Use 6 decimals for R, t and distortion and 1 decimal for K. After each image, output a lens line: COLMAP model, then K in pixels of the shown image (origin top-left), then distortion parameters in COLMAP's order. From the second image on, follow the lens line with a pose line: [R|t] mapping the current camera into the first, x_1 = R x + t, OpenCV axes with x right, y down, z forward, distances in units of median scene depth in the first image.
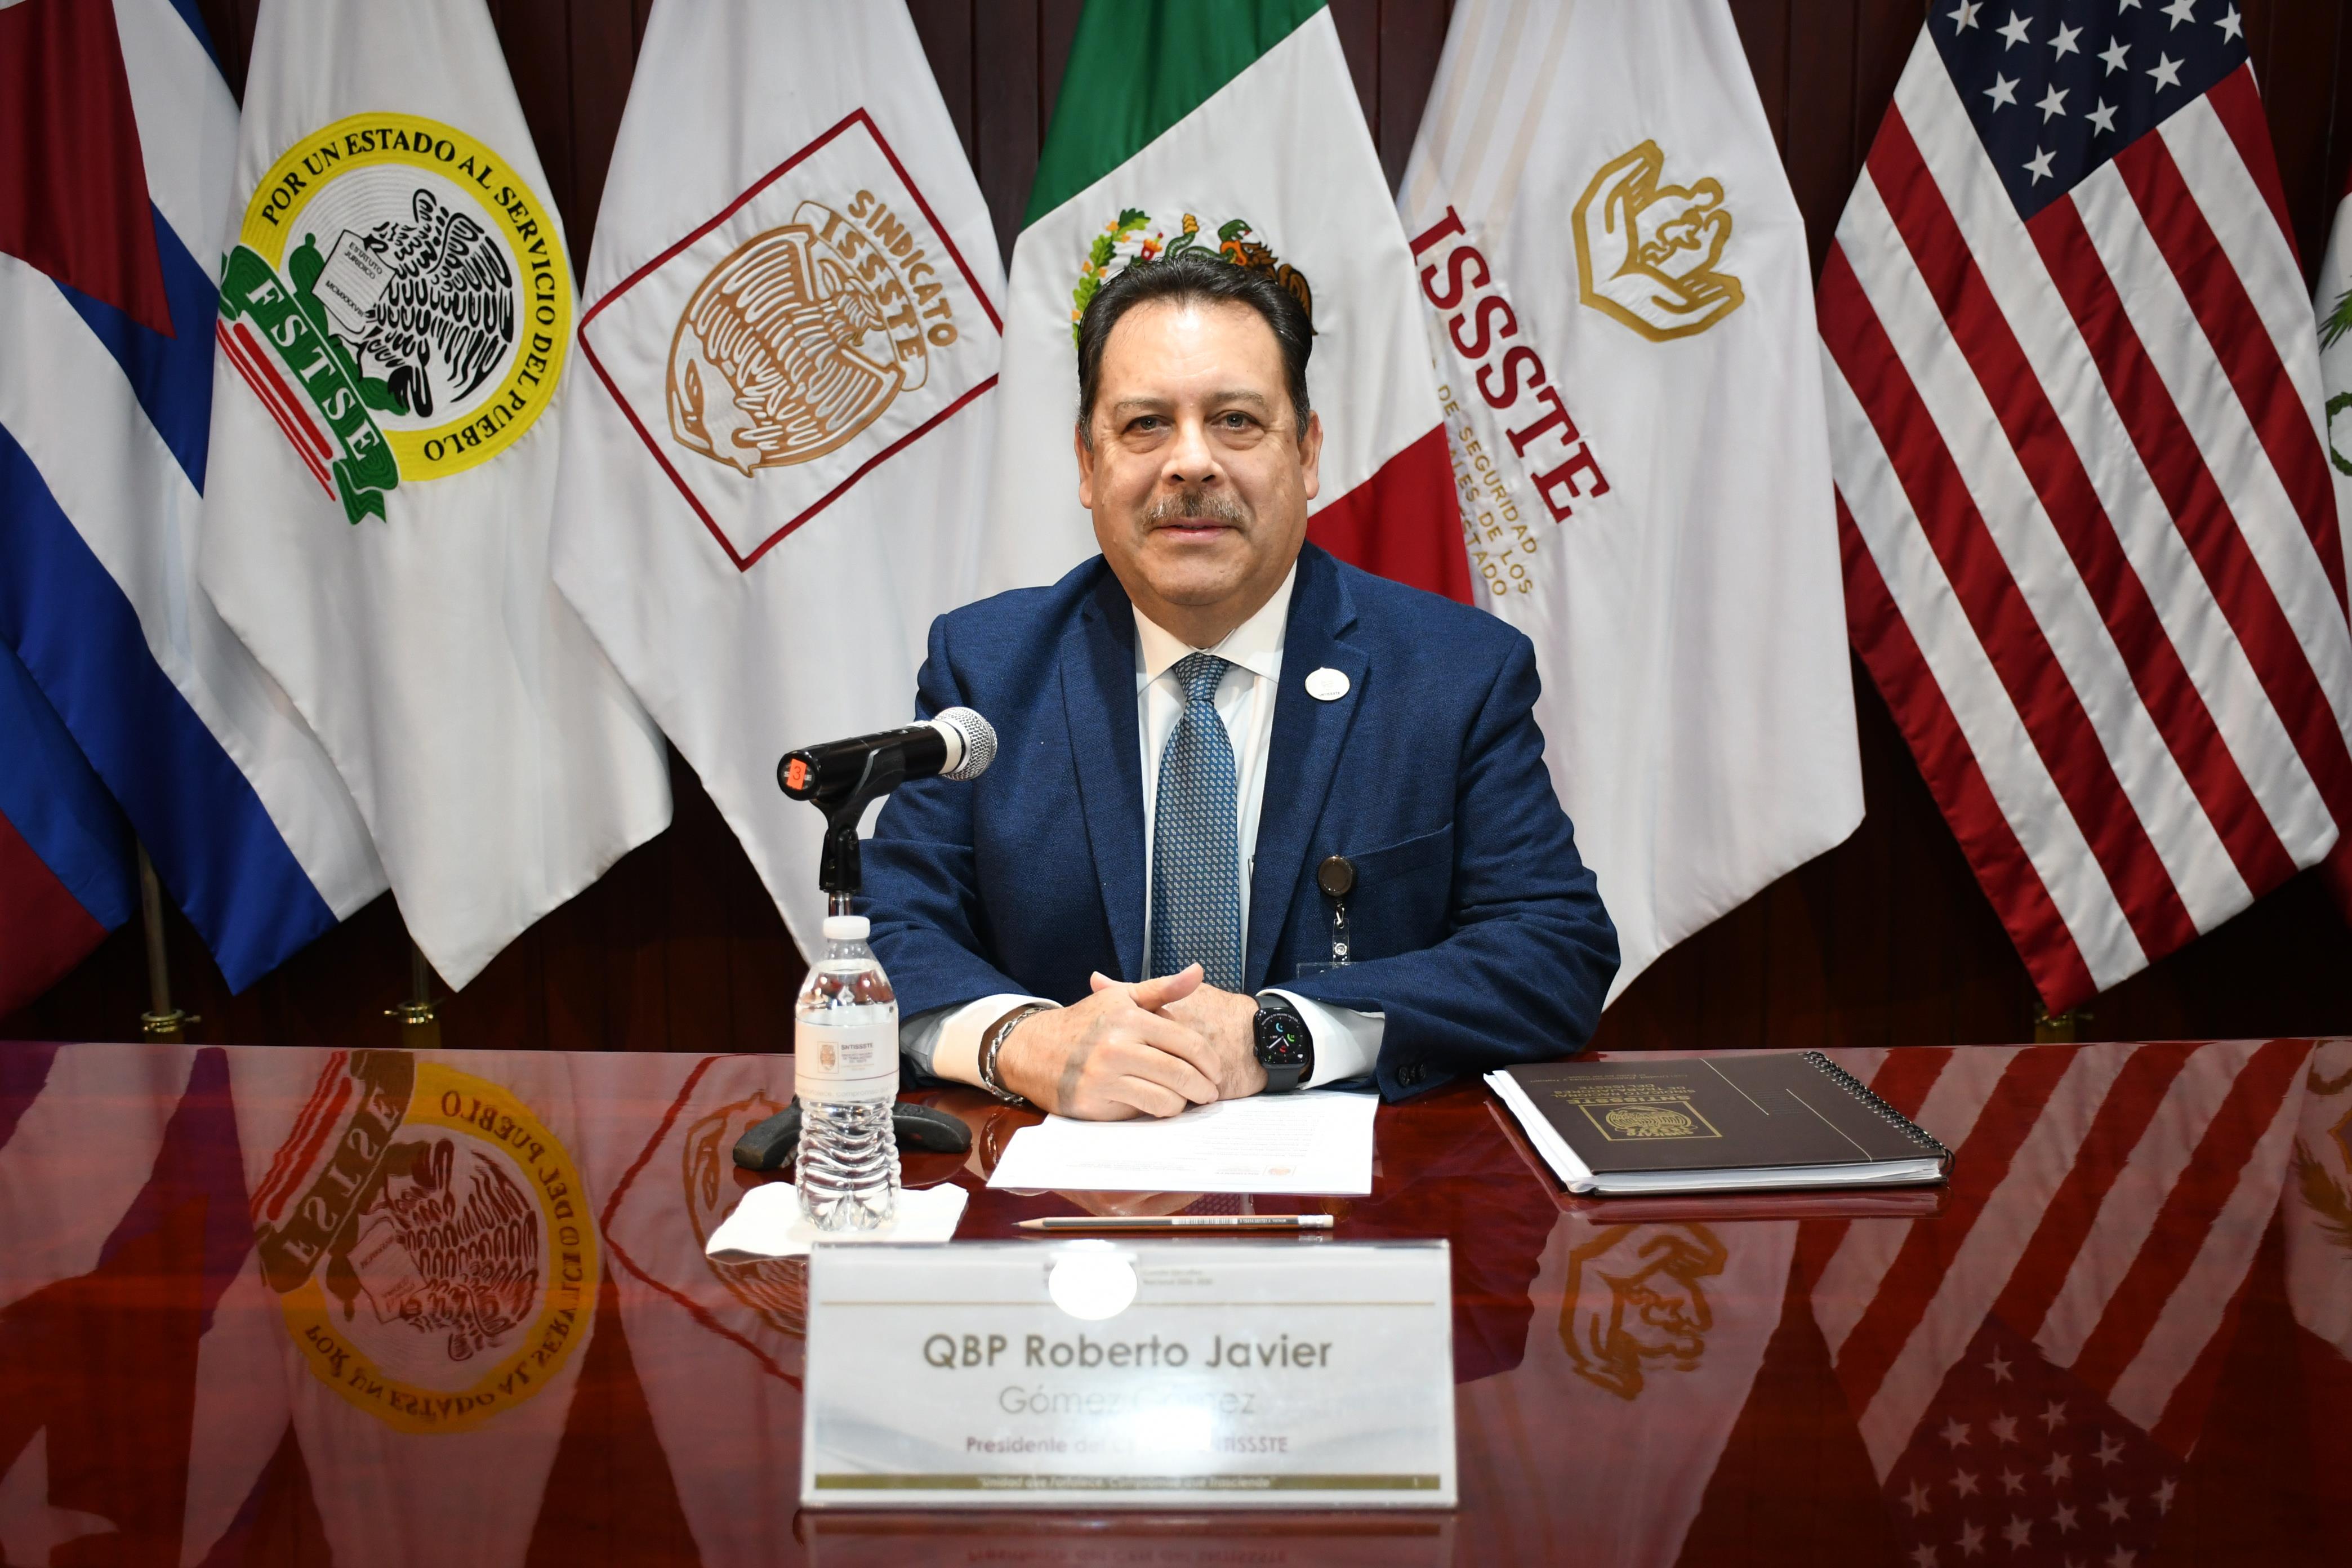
lens RADIAL K [[2694.1, 0, 1175.9], [0, 2694.1, 786.8], [0, 0, 1]] dist [-0.021527, 0.000000]
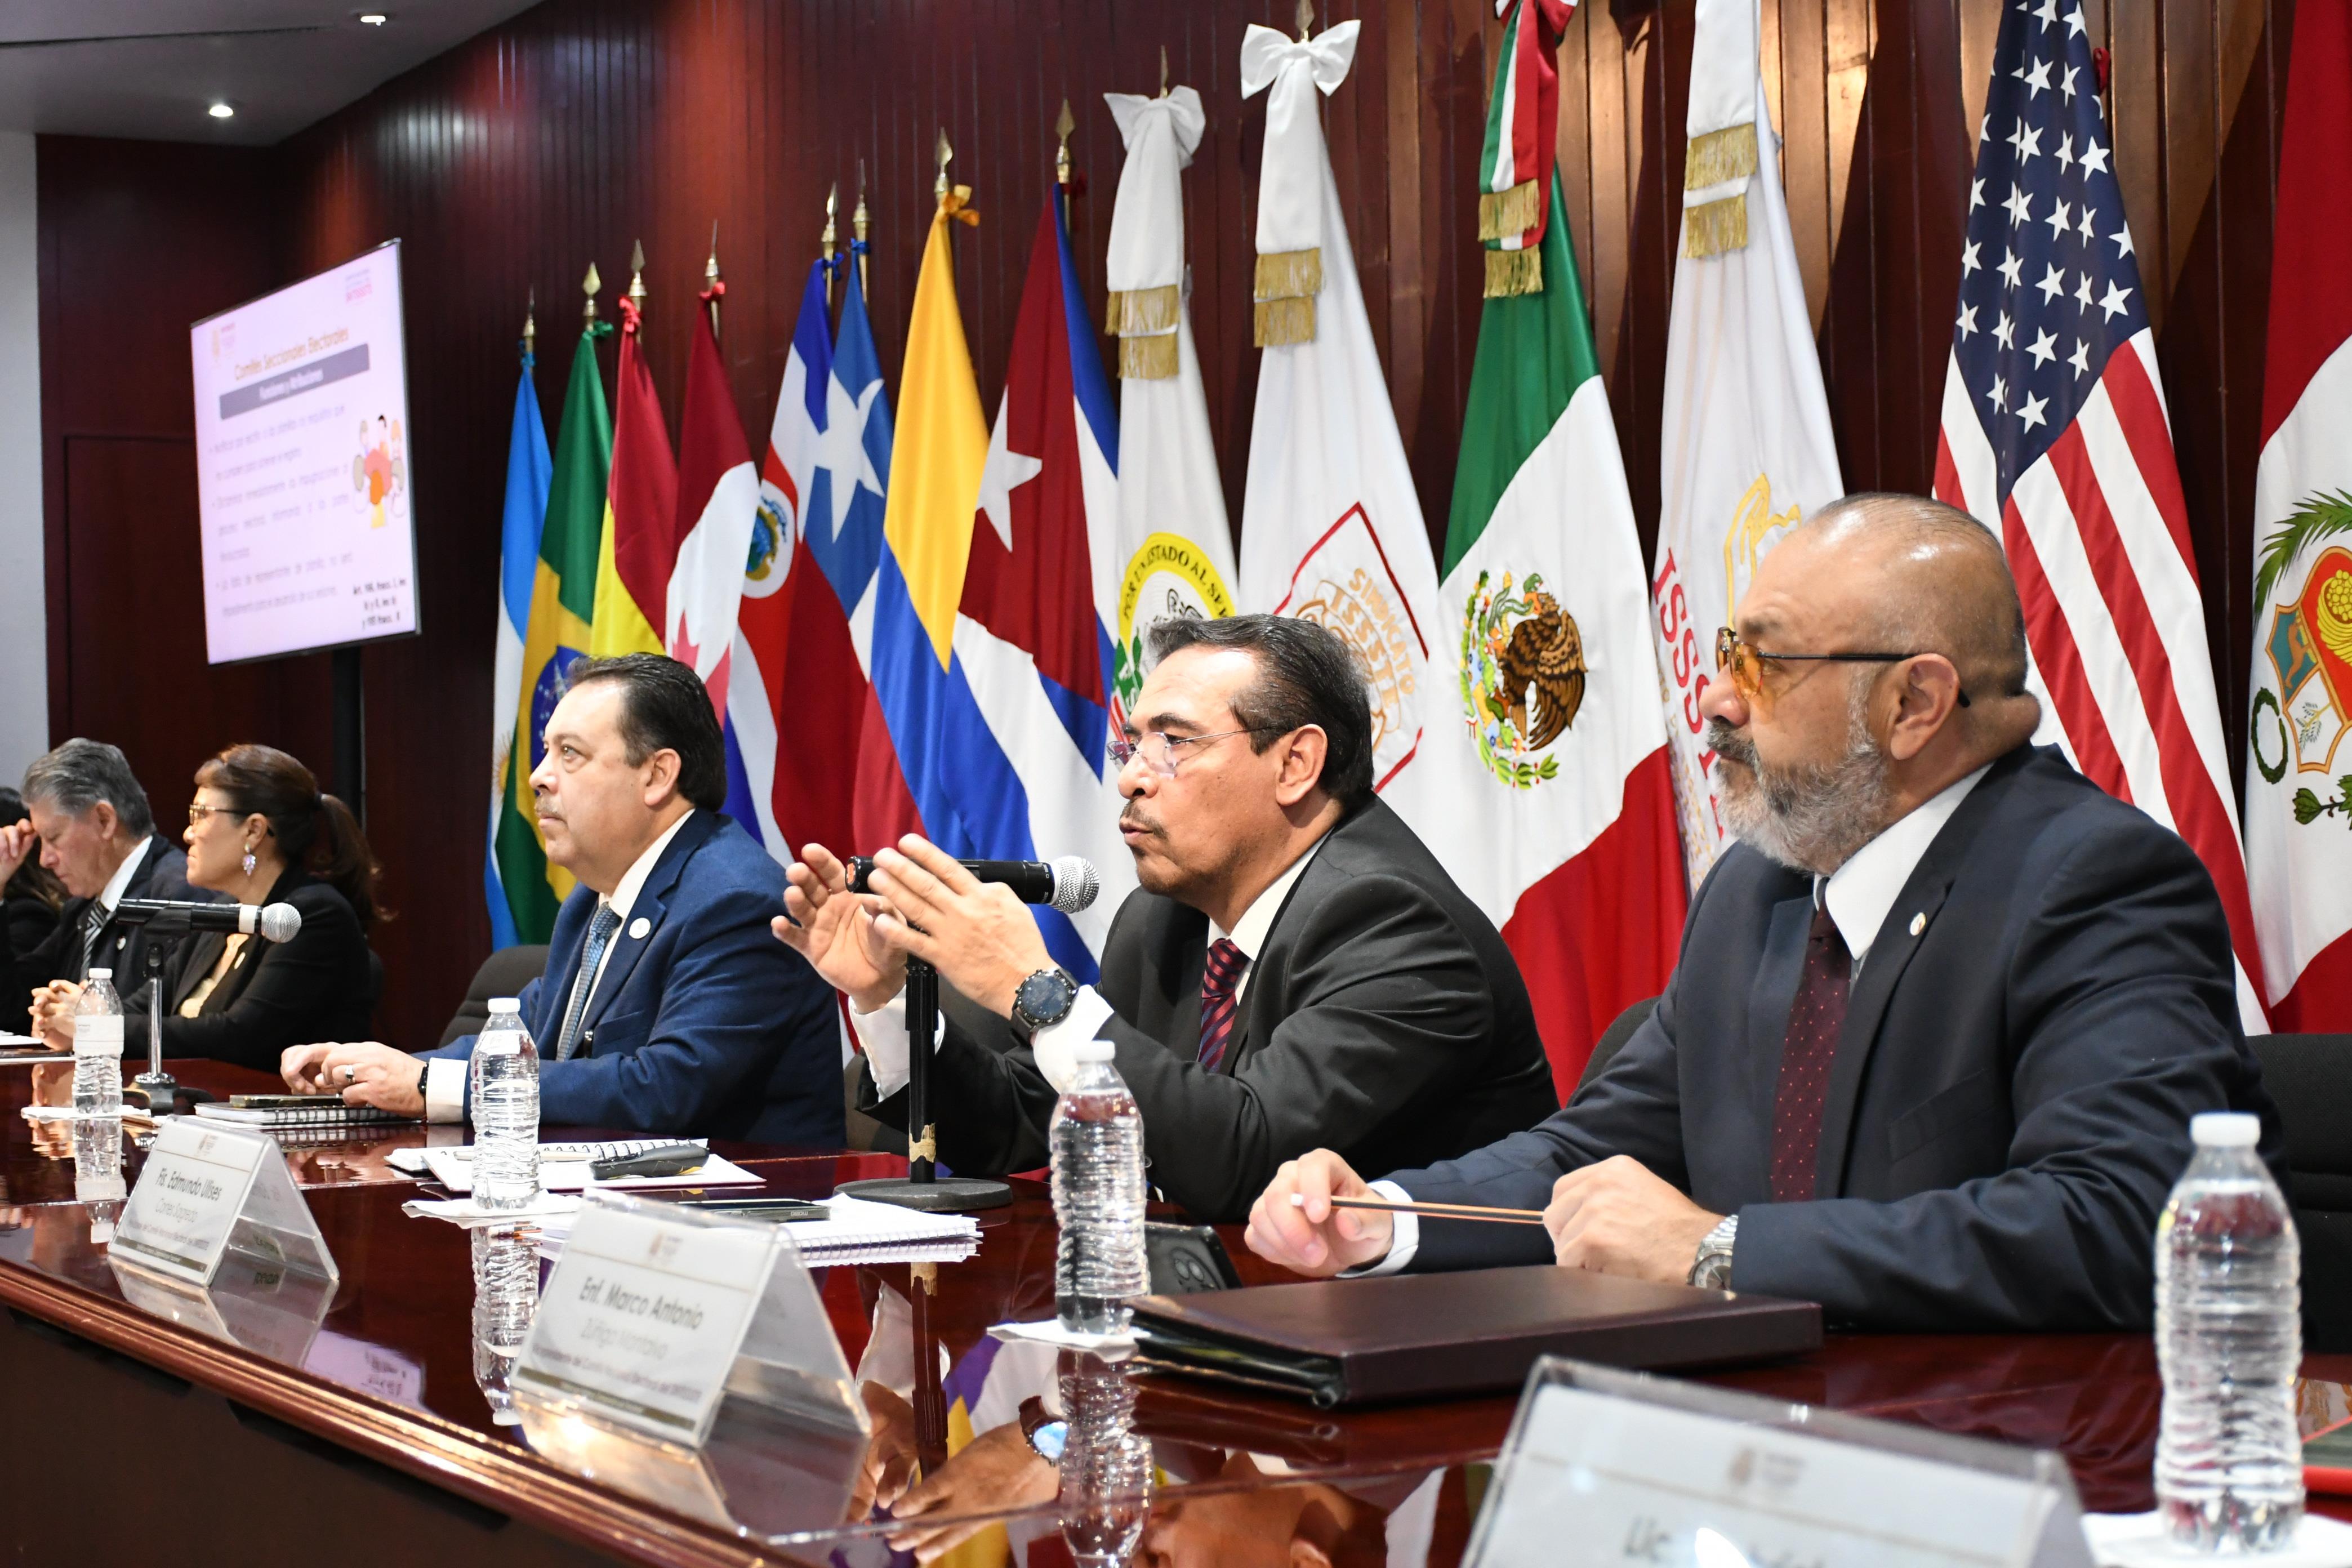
lens RADIAL K [[3859.6, 0, 1176.1], [0, 3859.6, 783.9], [0, 0, 1]] dist [-0.038542, 0.000000]
pose [[0.519583, -0.016690, -0.854257, 1.317043], [-0.101798, 0.991478, -0.081288, 0.022642], [0.848334, 0.129198, 0.513456, 0.056913]]
